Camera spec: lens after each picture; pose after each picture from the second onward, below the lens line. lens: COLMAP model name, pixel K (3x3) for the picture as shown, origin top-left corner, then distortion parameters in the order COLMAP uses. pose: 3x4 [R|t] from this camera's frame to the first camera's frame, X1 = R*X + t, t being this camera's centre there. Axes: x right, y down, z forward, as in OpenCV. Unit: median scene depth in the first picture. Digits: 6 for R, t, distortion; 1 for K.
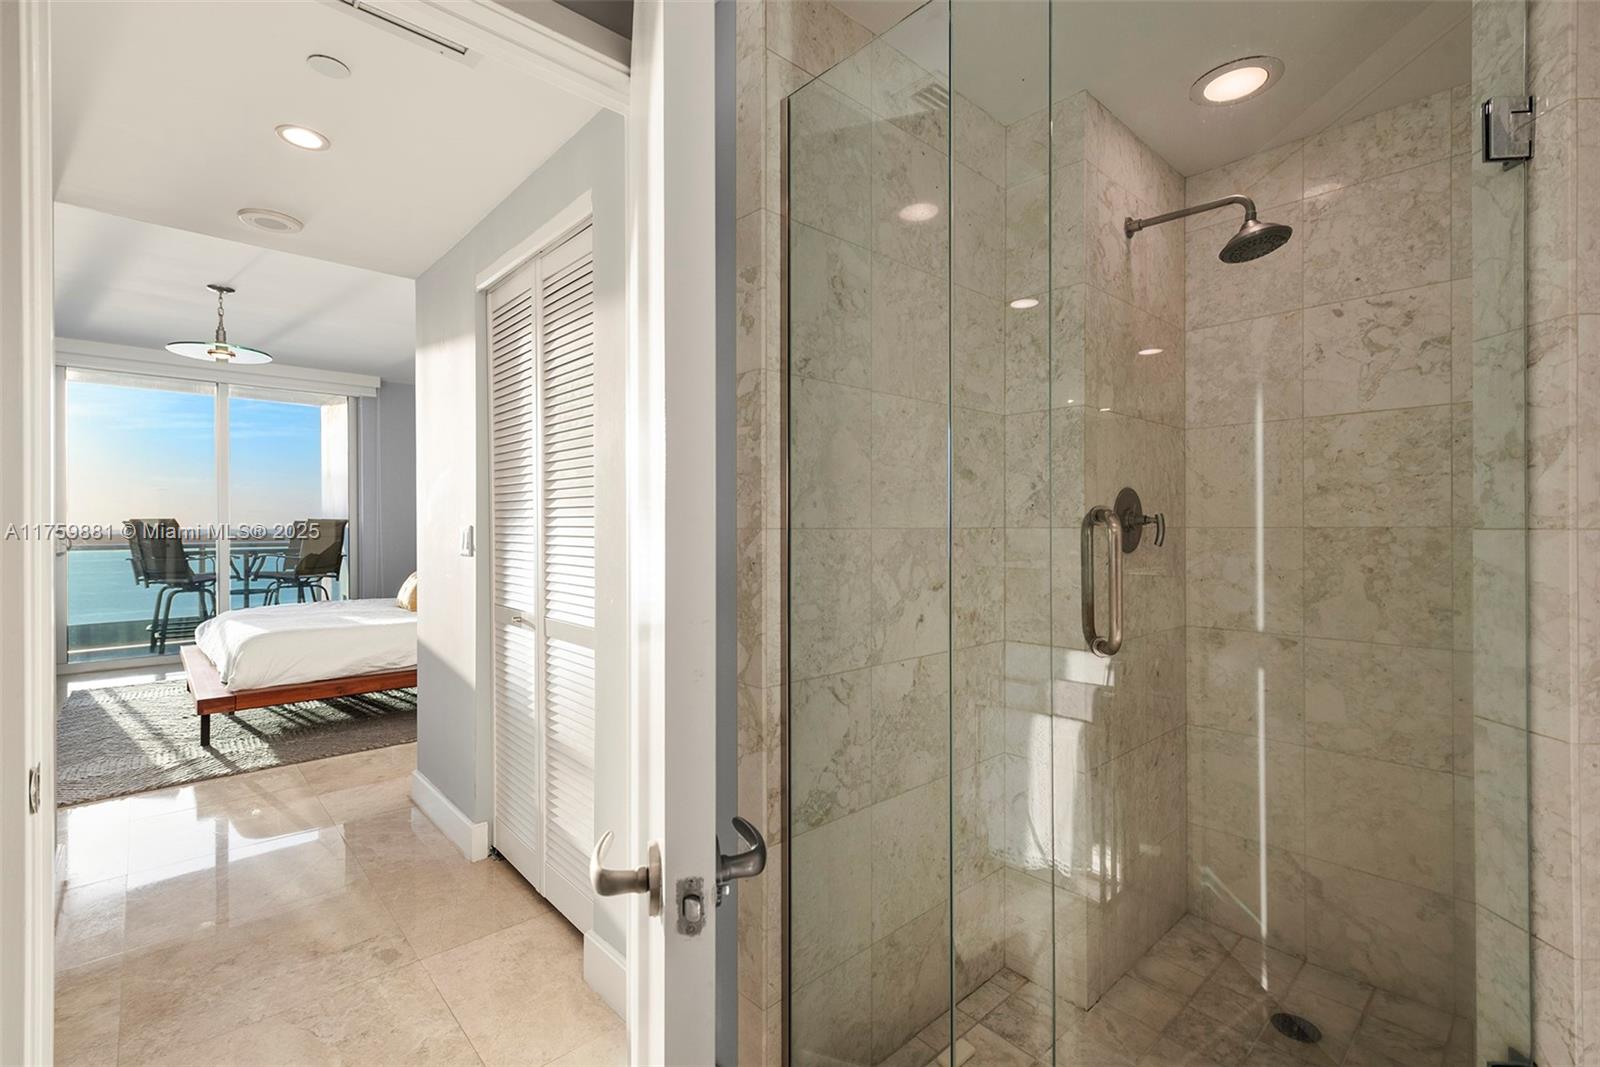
lens RADIAL K [[714.5, 0, 796.0], [0, 714.5, 525.7], [0, 0, 1]] dist [0.001997, 0.000316]
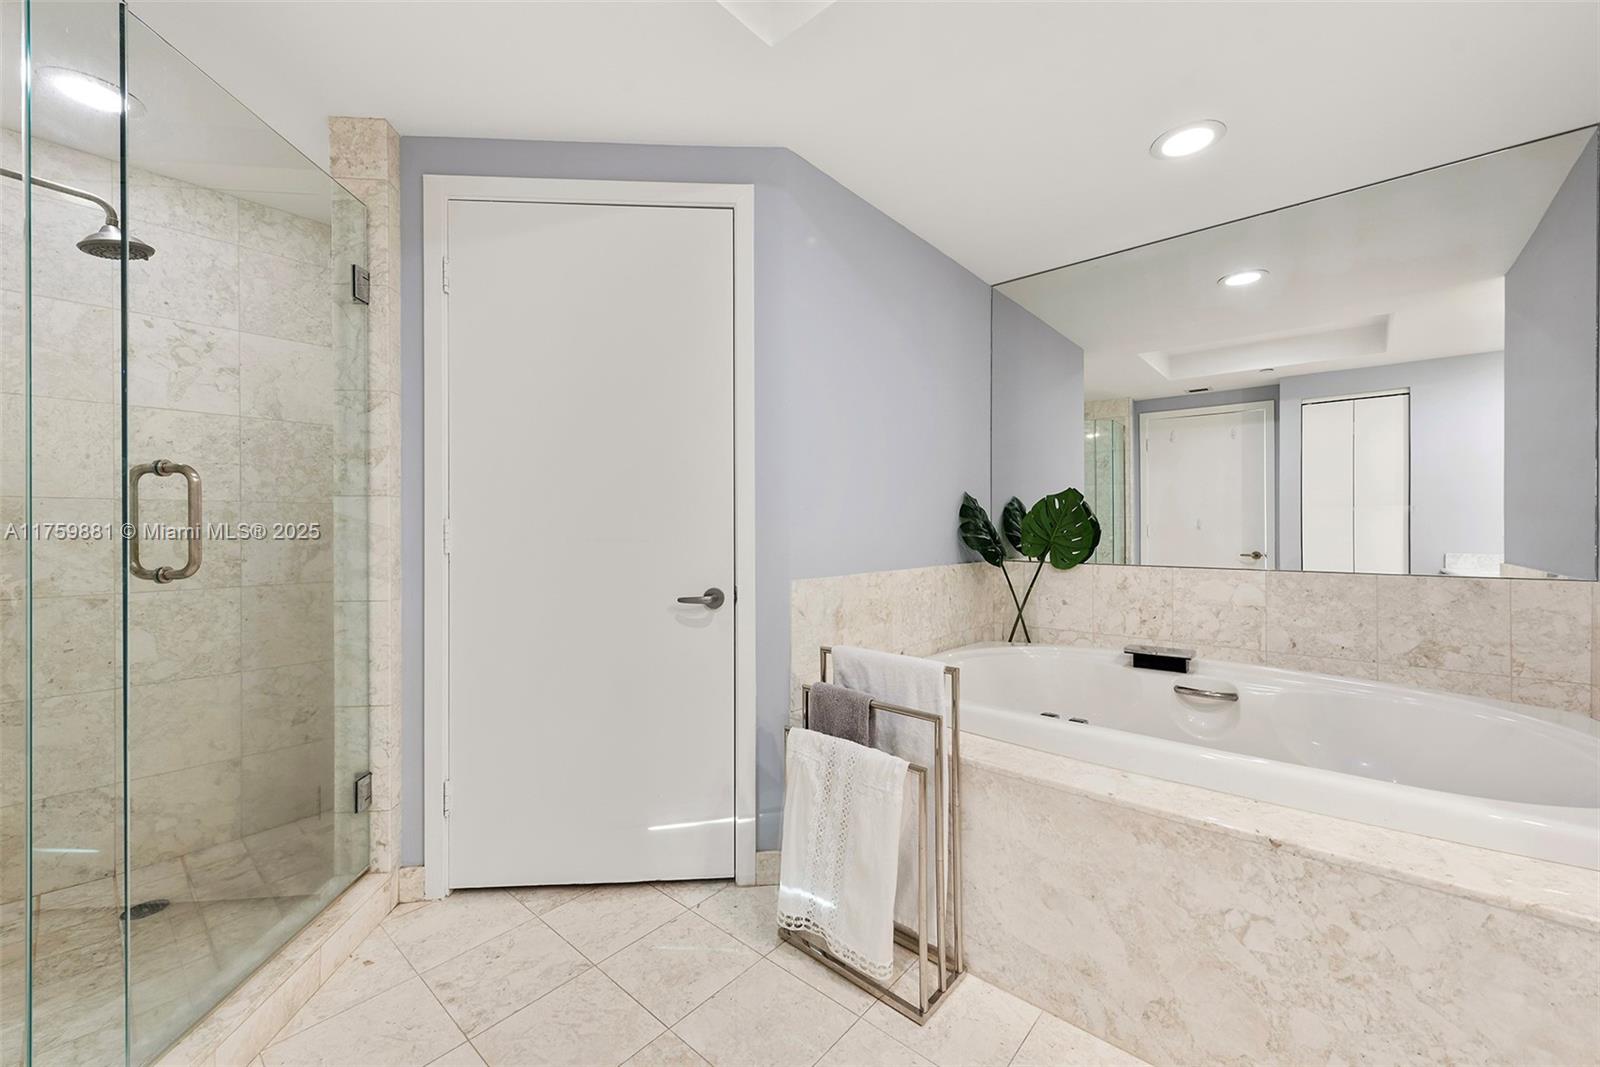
lens RADIAL K [[624.9, 0, 800.8], [0, 624.9, 535.1], [0, 0, 1]] dist [0.010037, -0.002678]
pose [[-0.122049, -0.010609, 0.992467, -0.477930], [0.000439, 0.999942, 0.010743, 0.055263], [-0.992524, 0.001747, -0.122037, 0.028564]]
